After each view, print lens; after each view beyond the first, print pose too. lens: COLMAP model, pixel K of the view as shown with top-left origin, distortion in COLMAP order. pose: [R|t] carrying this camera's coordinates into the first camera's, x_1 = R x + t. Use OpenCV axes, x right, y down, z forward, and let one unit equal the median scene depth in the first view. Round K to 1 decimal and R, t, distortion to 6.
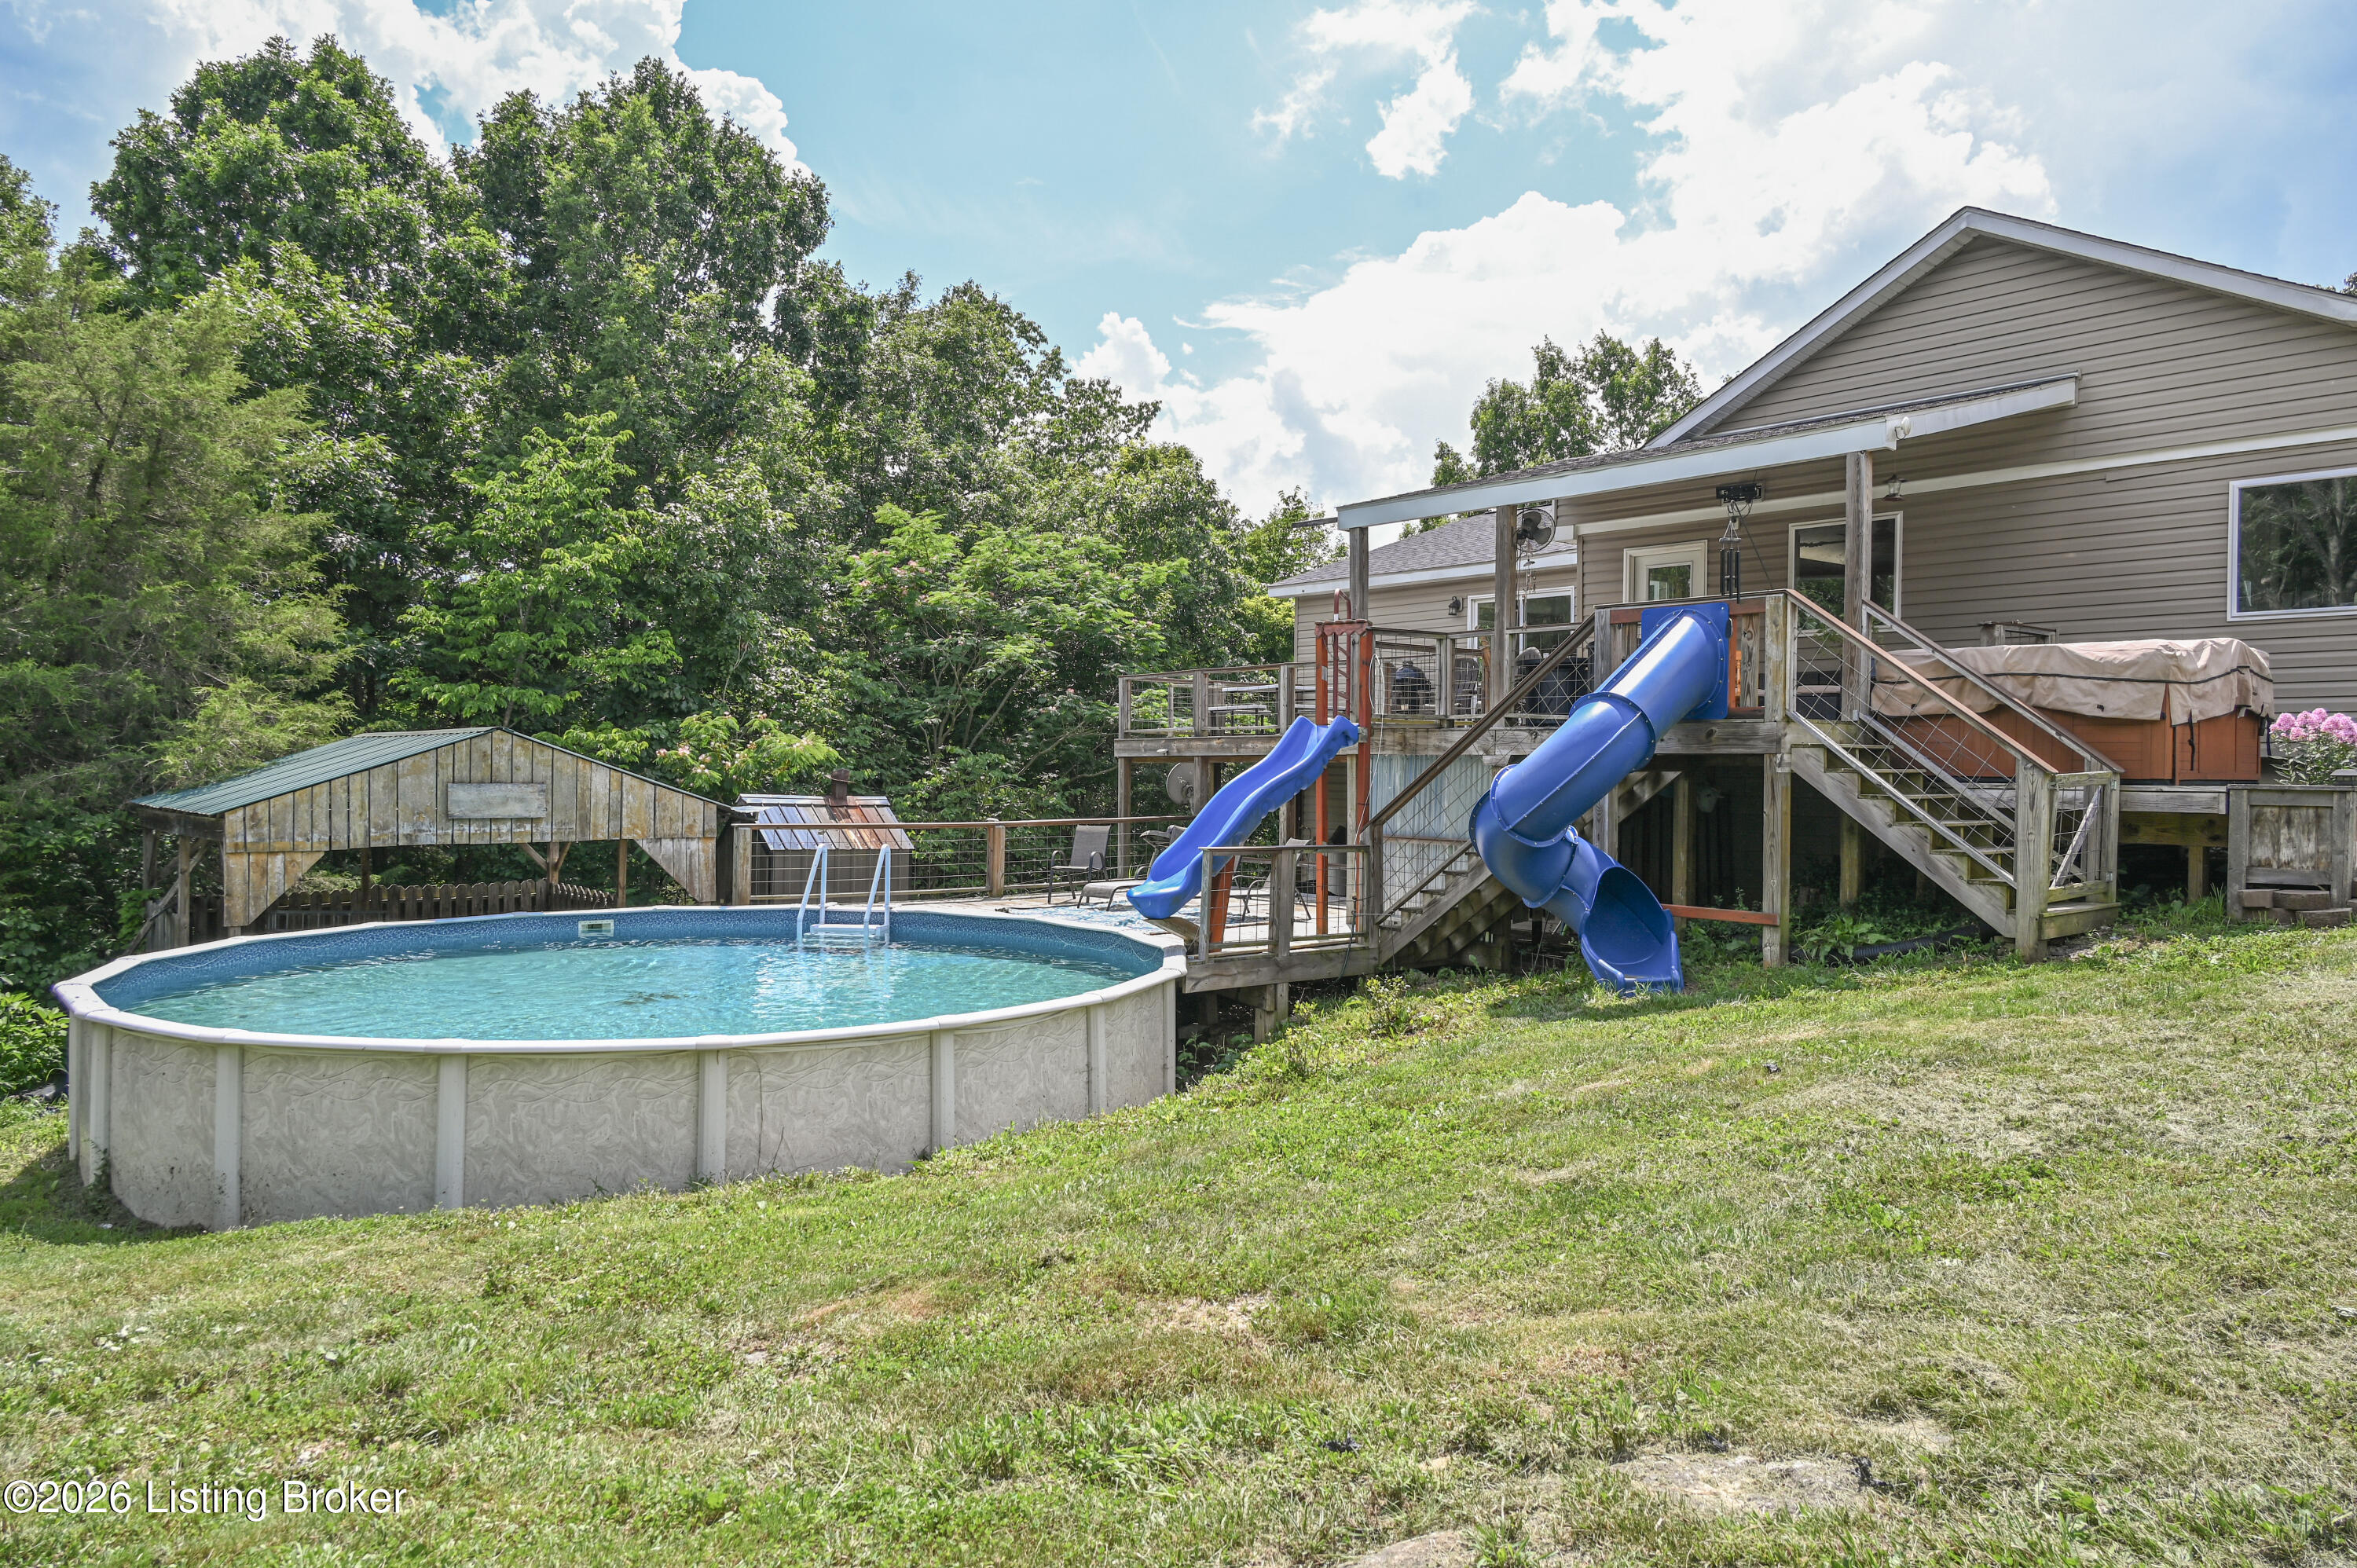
lens RADIAL K [[1577.5, 0, 1168.9], [0, 1577.5, 779.7], [0, 0, 1]] dist [0.002176, 0.000129]
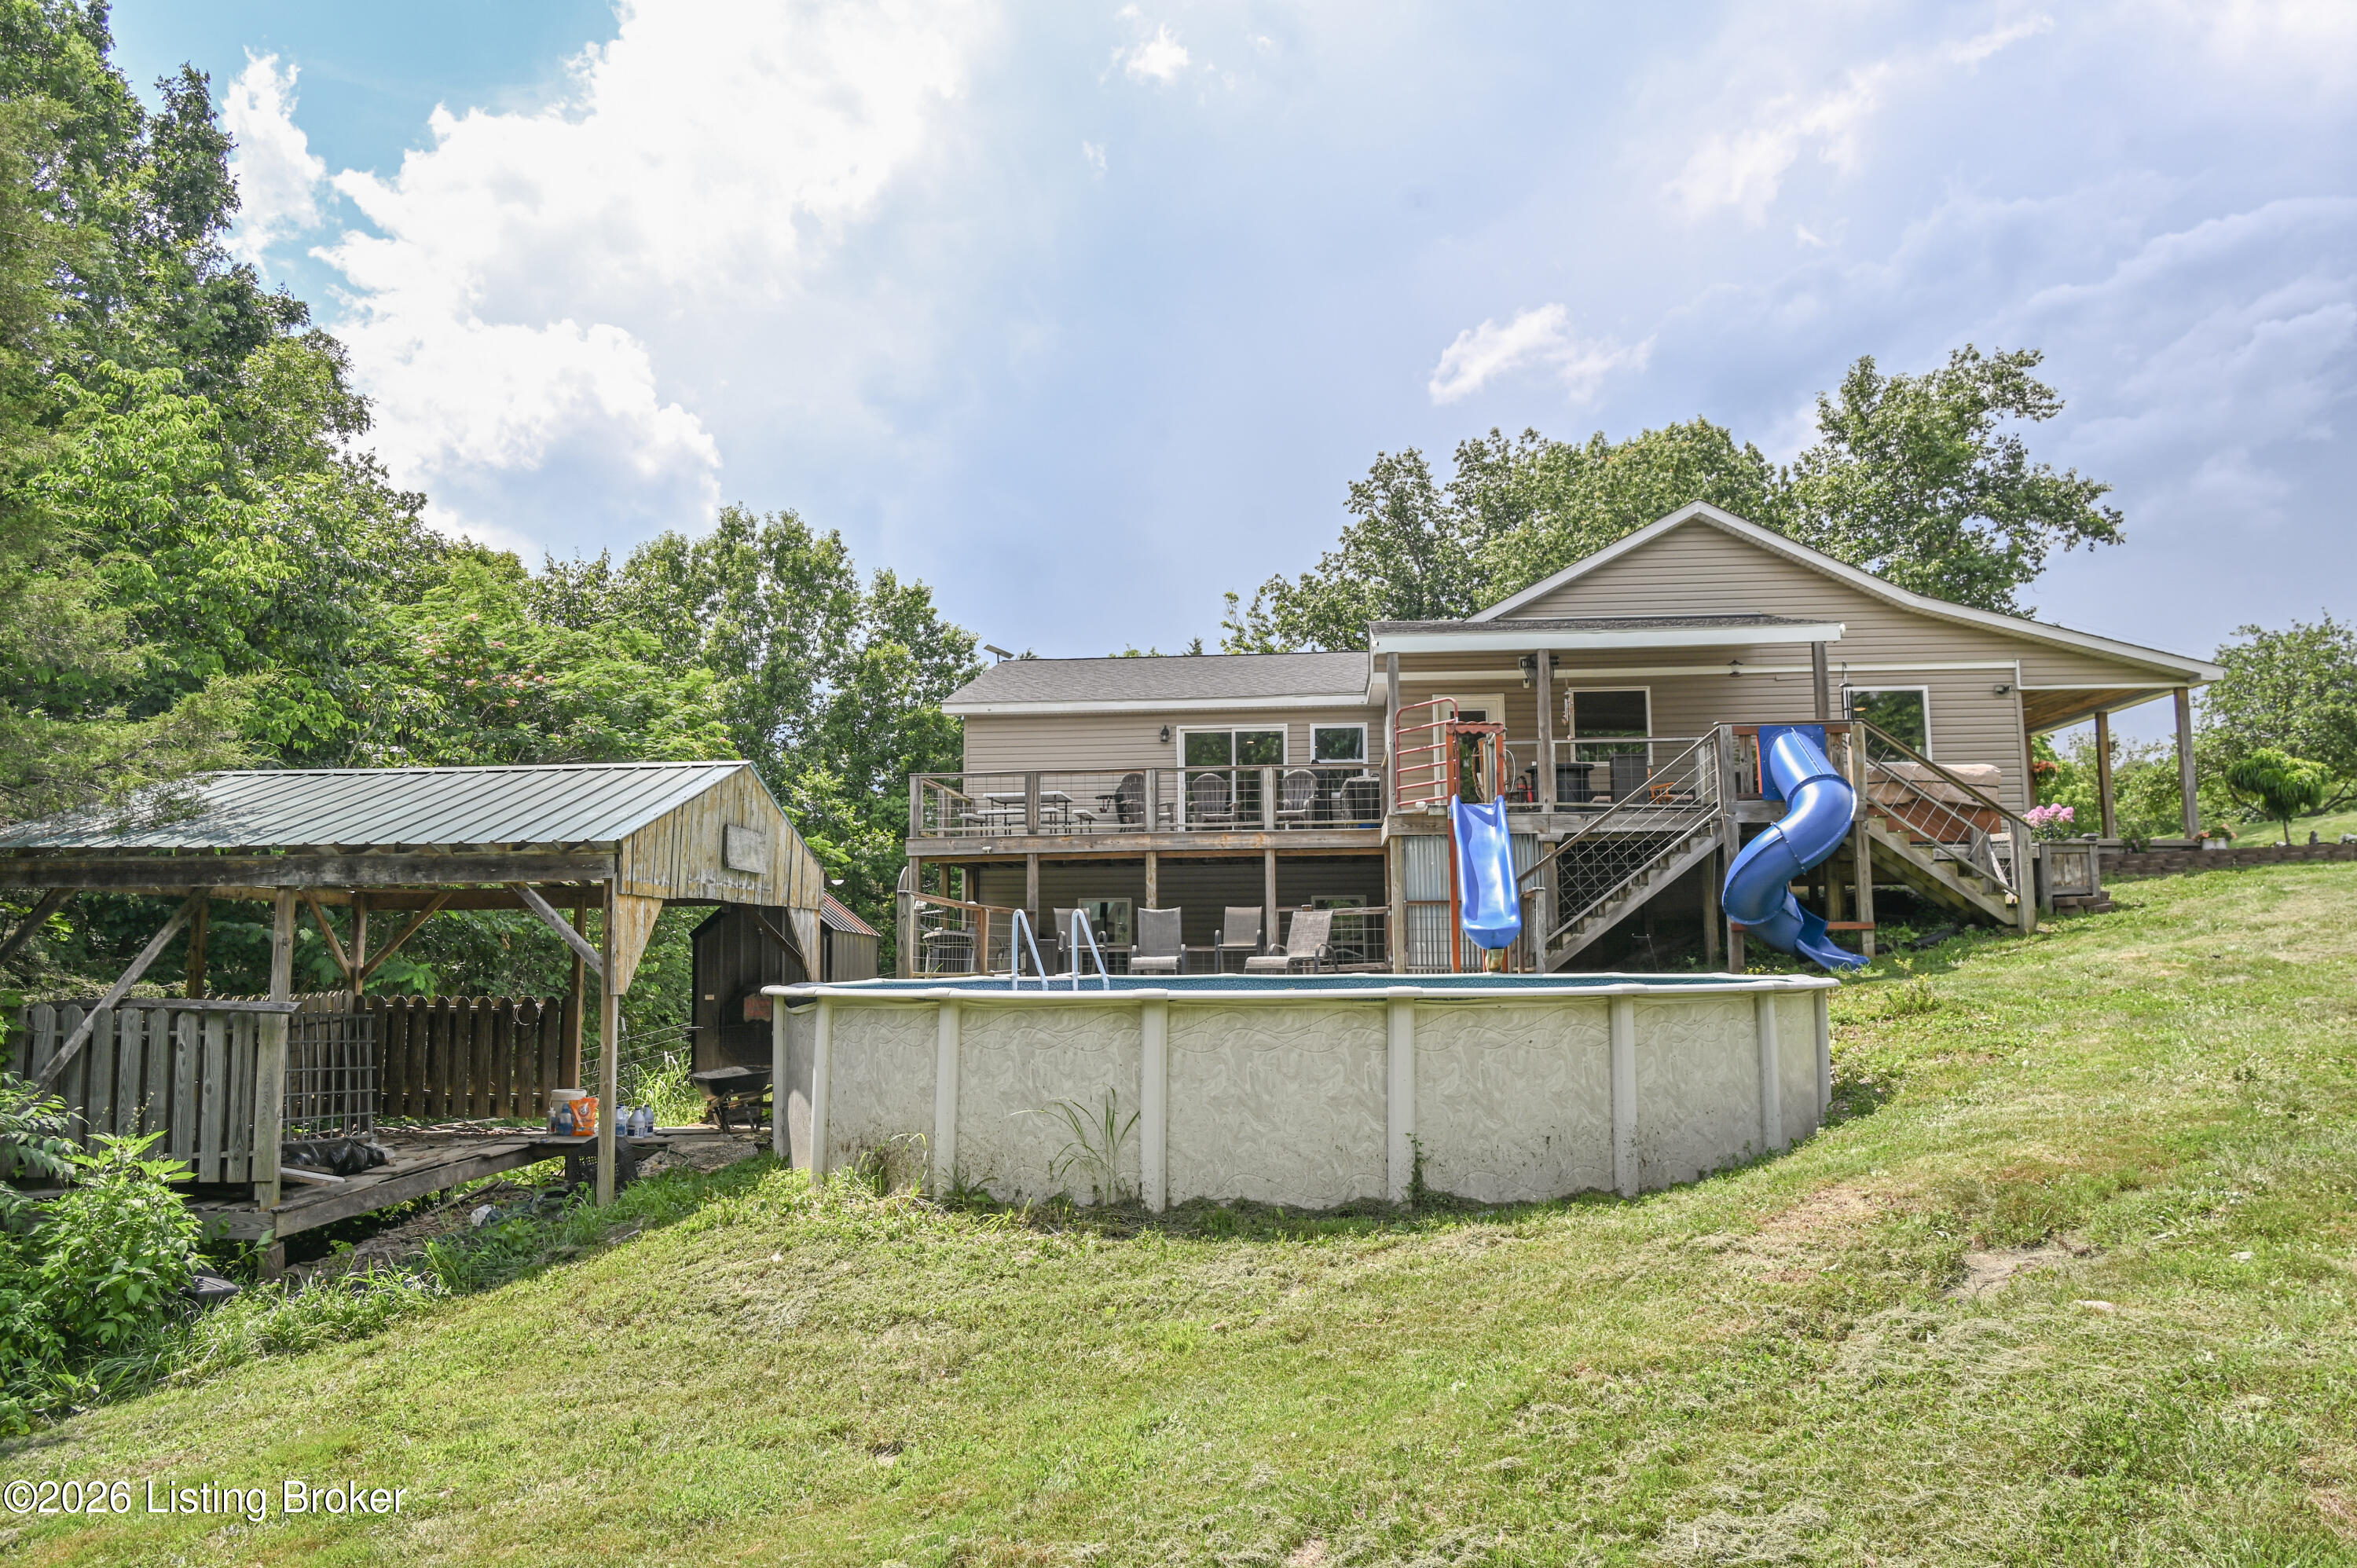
lens RADIAL K [[1564.3, 0, 1188.9], [0, 1564.3, 785.0], [0, 0, 1]] dist [0.003044, -0.004185]
pose [[0.703822, 0.063689, 0.707516, -0.845952], [0.021511, 0.993605, -0.110841, 0.075036], [-0.710051, 0.093231, 0.697951, 0.265351]]
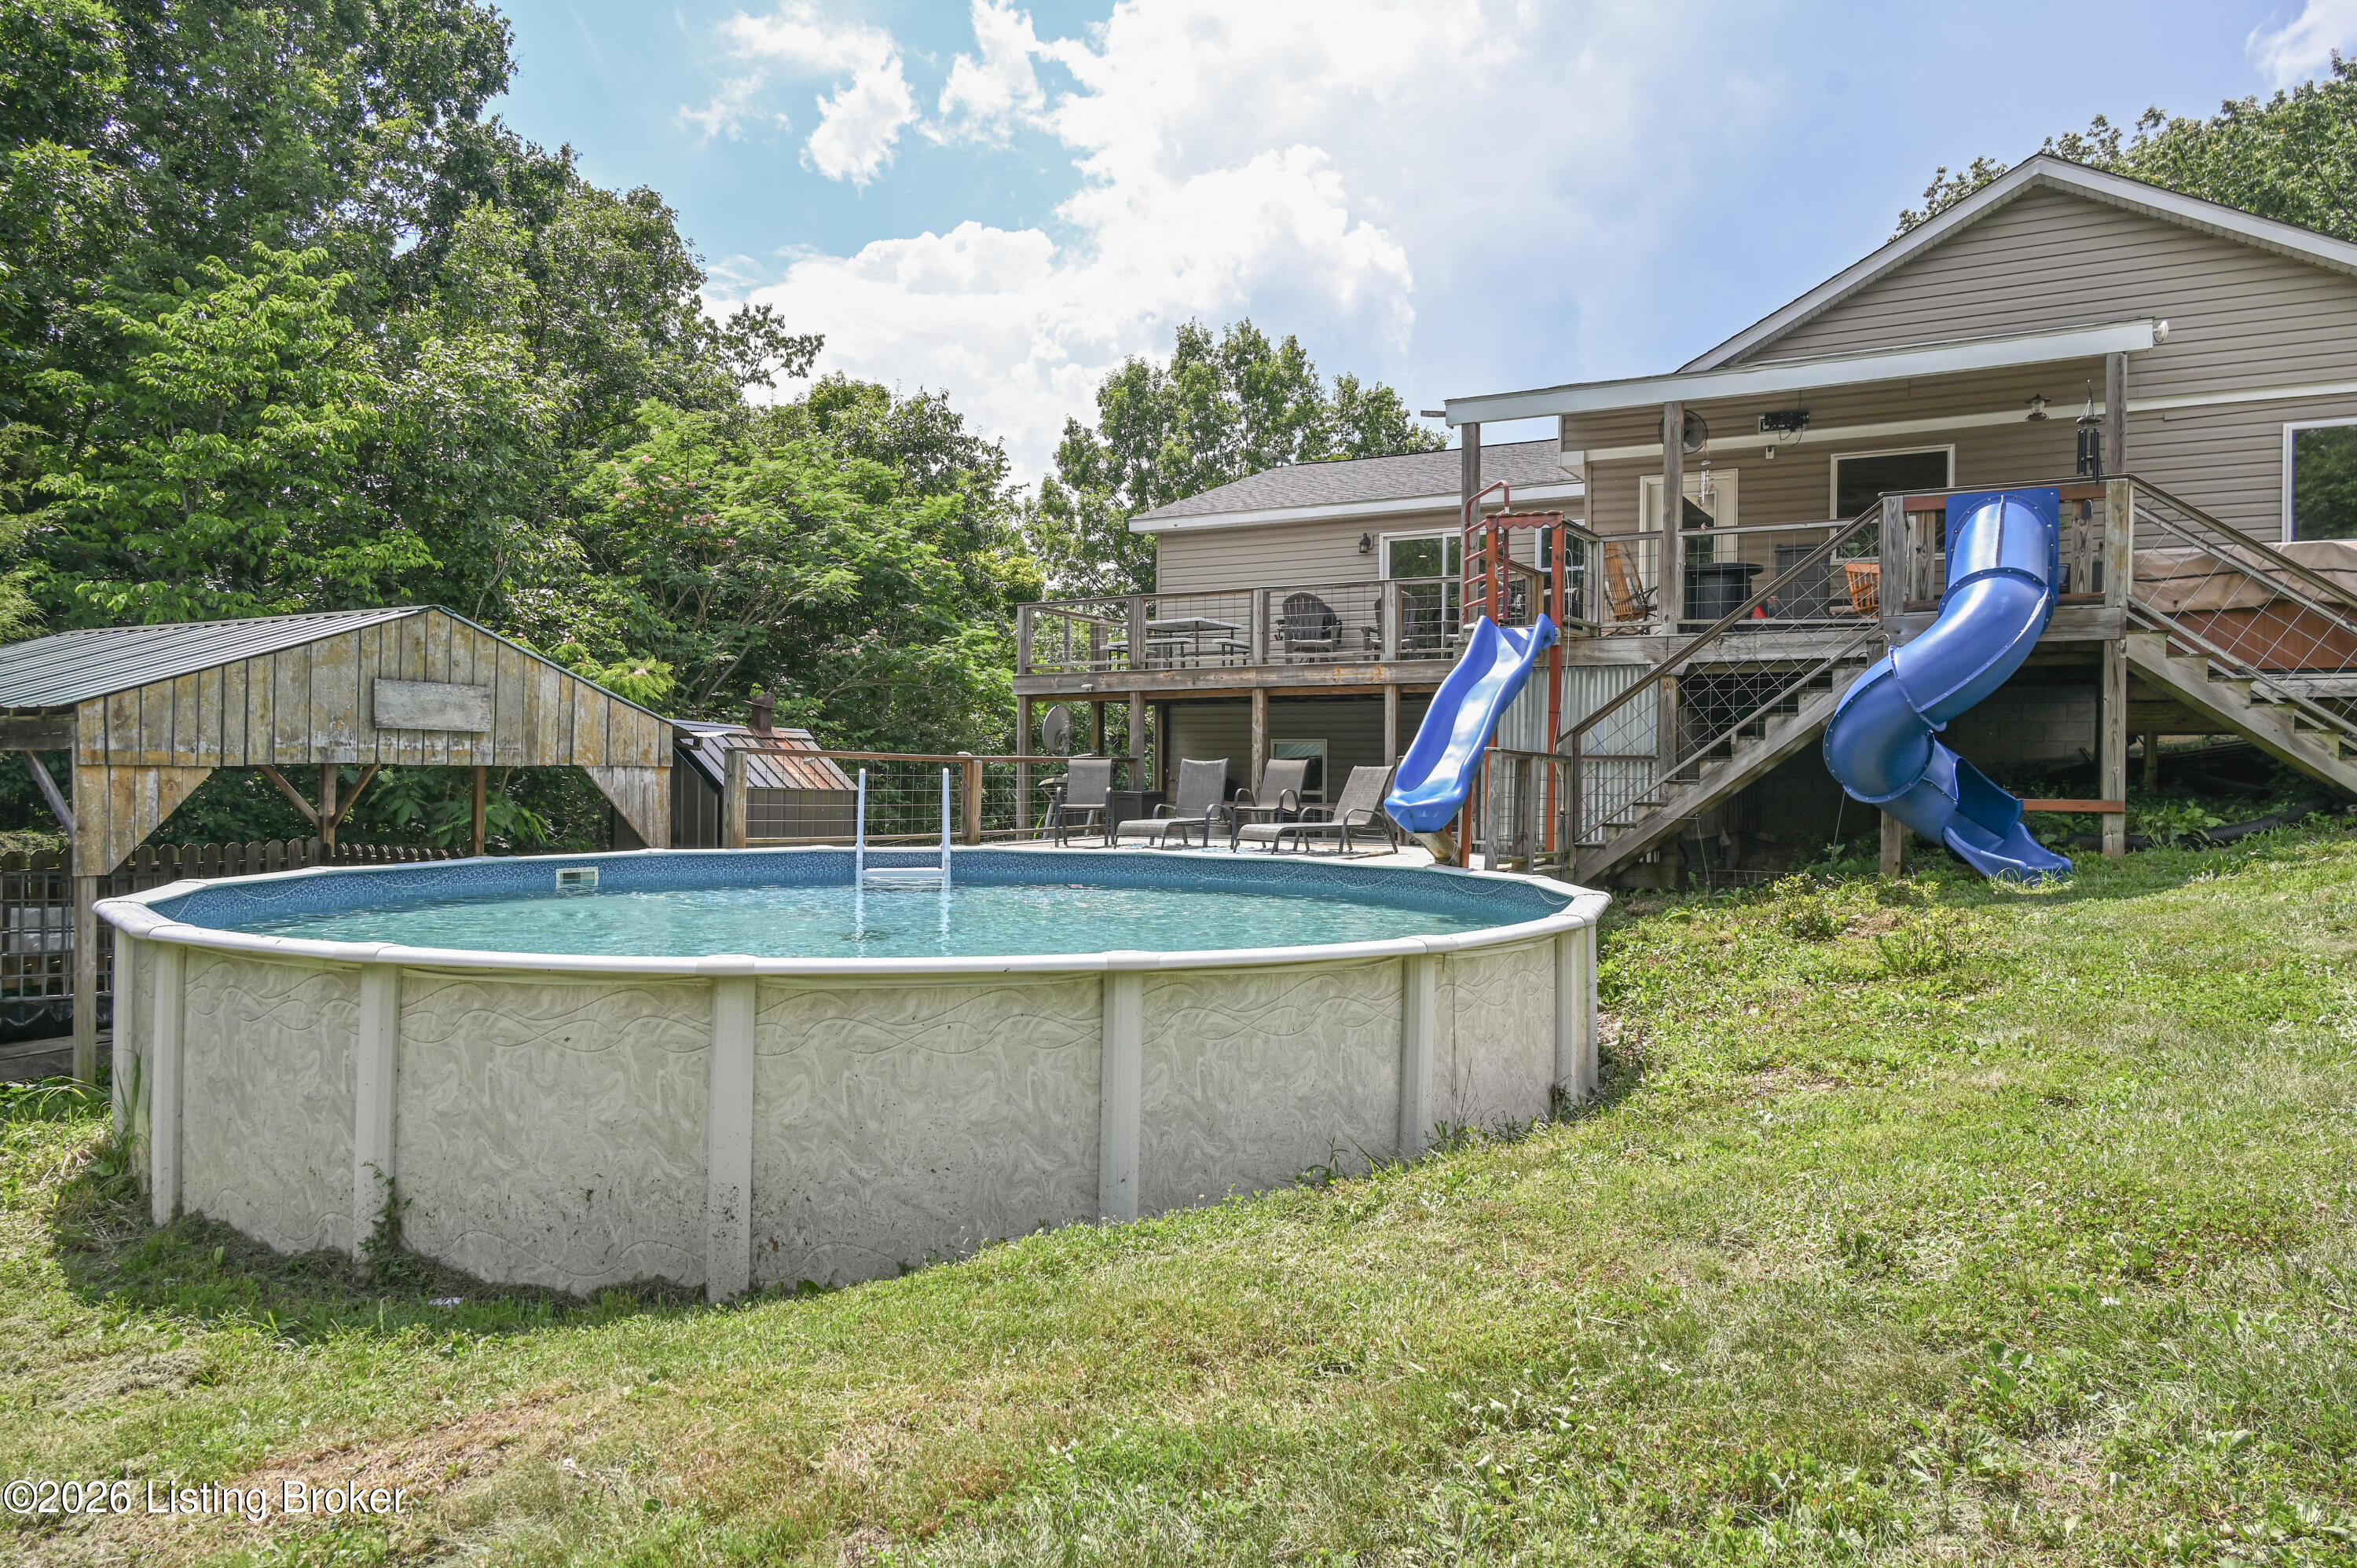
lens RADIAL K [[1564.3, 0, 1188.9], [0, 1564.3, 785.0], [0, 0, 1]] dist [0.003044, -0.004185]
pose [[0.934114, -0.003122, 0.356962, -0.359769], [0.003365, 0.999994, -0.000059, 0.051180], [-0.356960, 0.001257, 0.934119, 0.201675]]
